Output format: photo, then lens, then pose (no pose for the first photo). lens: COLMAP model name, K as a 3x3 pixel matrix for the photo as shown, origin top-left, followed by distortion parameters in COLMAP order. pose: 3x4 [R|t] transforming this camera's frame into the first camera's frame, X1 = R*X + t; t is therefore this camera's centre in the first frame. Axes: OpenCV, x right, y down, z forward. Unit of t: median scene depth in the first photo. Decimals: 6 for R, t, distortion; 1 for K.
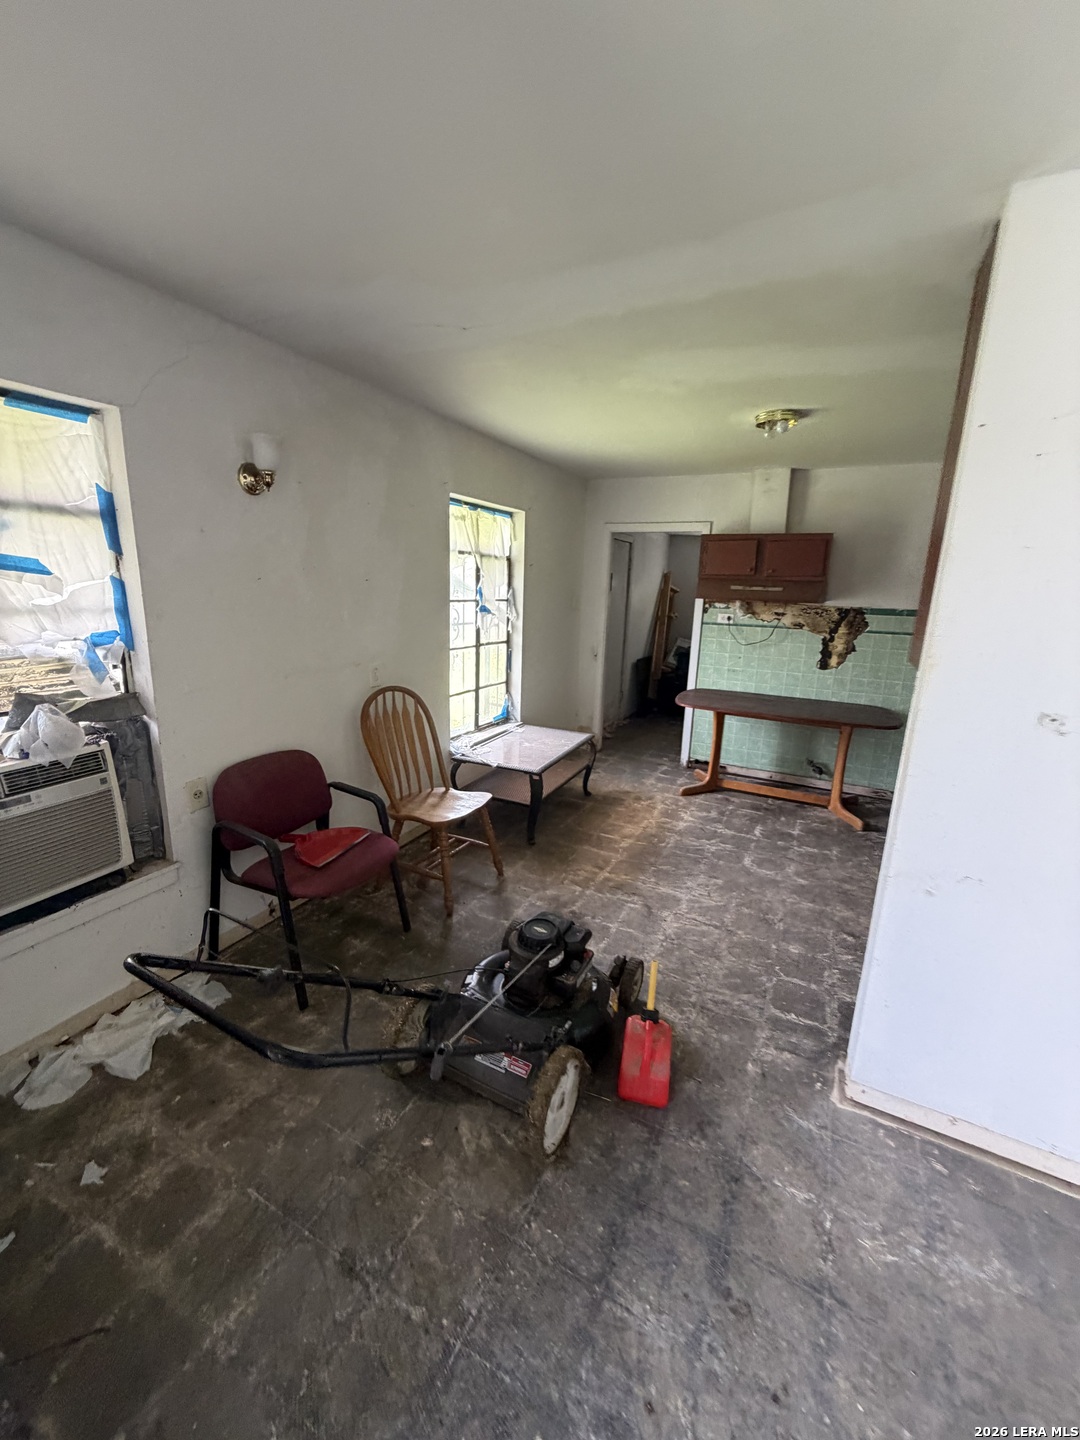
lens RADIAL K [[575.8, 0, 539.3], [0, 575.8, 710.3], [0, 0, 1]] dist [-0.000752, 0.000559]
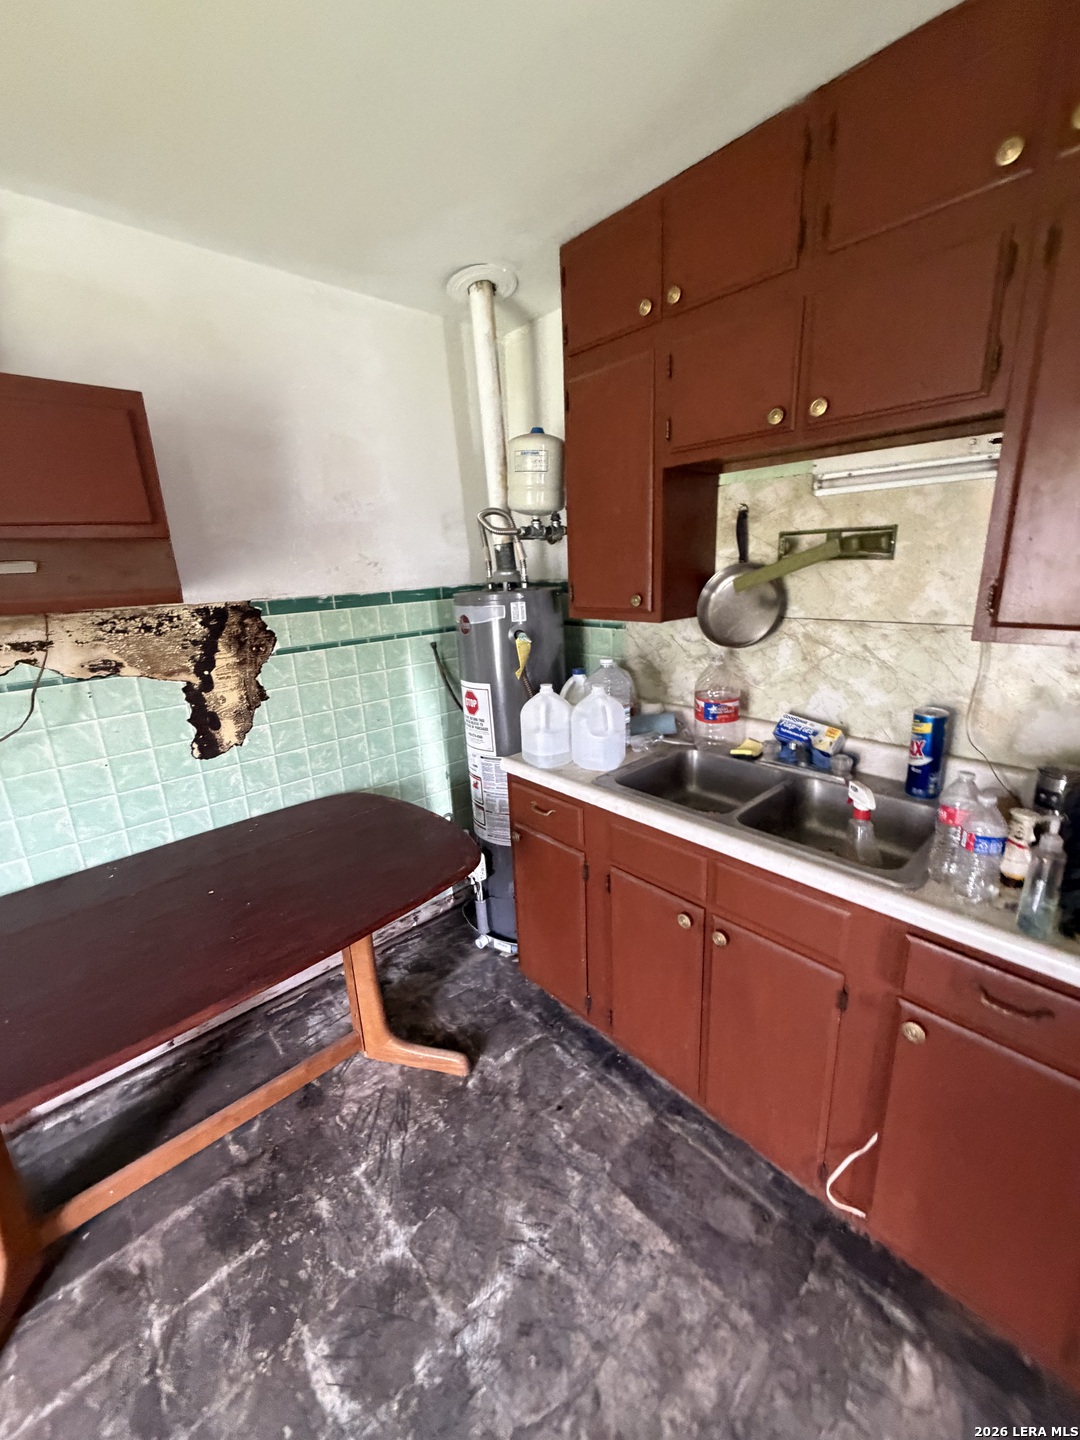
lens RADIAL K [[575.8, 0, 543.2], [0, 575.8, 718.0], [0, 0, 1]] dist [-0.000752, 0.000559]
pose [[0.342534, -0.286040, 0.894903, 0.278186], [0.254061, 0.945238, 0.204884, -0.160736], [-0.904502, 0.157180, 0.396448, 0.807174]]
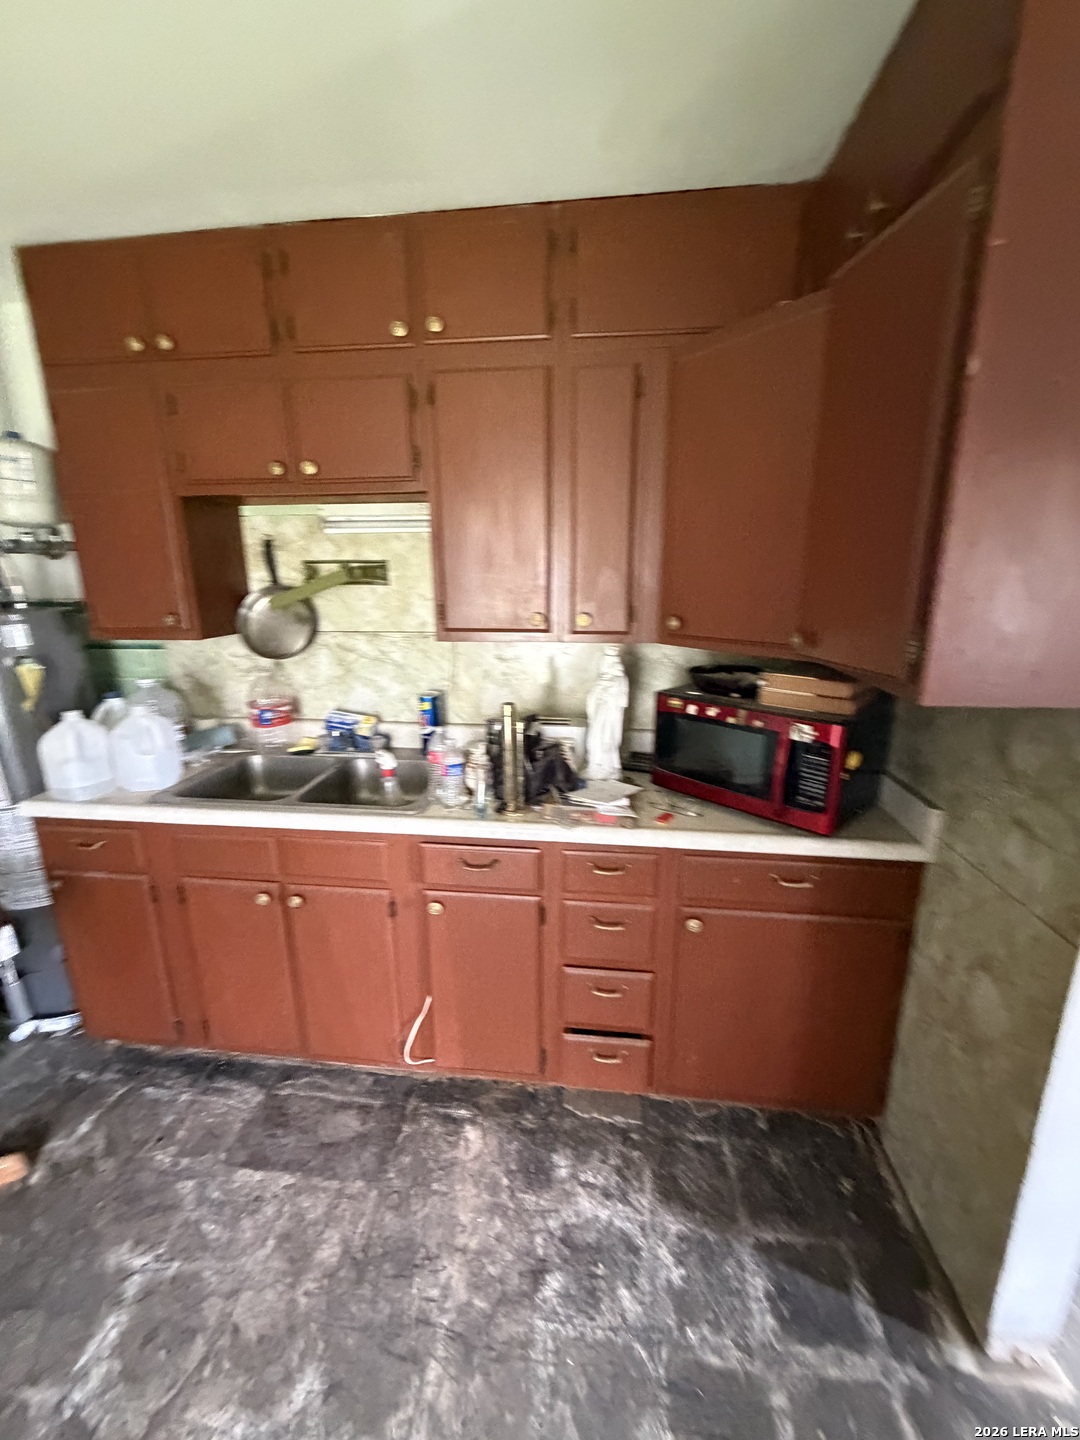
lens RADIAL K [[575.8, 0, 542.5], [0, 575.8, 714.3], [0, 0, 1]] dist [-0.000752, 0.000559]
pose [[-0.346901, -0.251473, 0.903560, 0.175581], [0.204766, 0.919838, 0.334619, -0.160565], [-0.915276, 0.301098, -0.267600, 0.773484]]
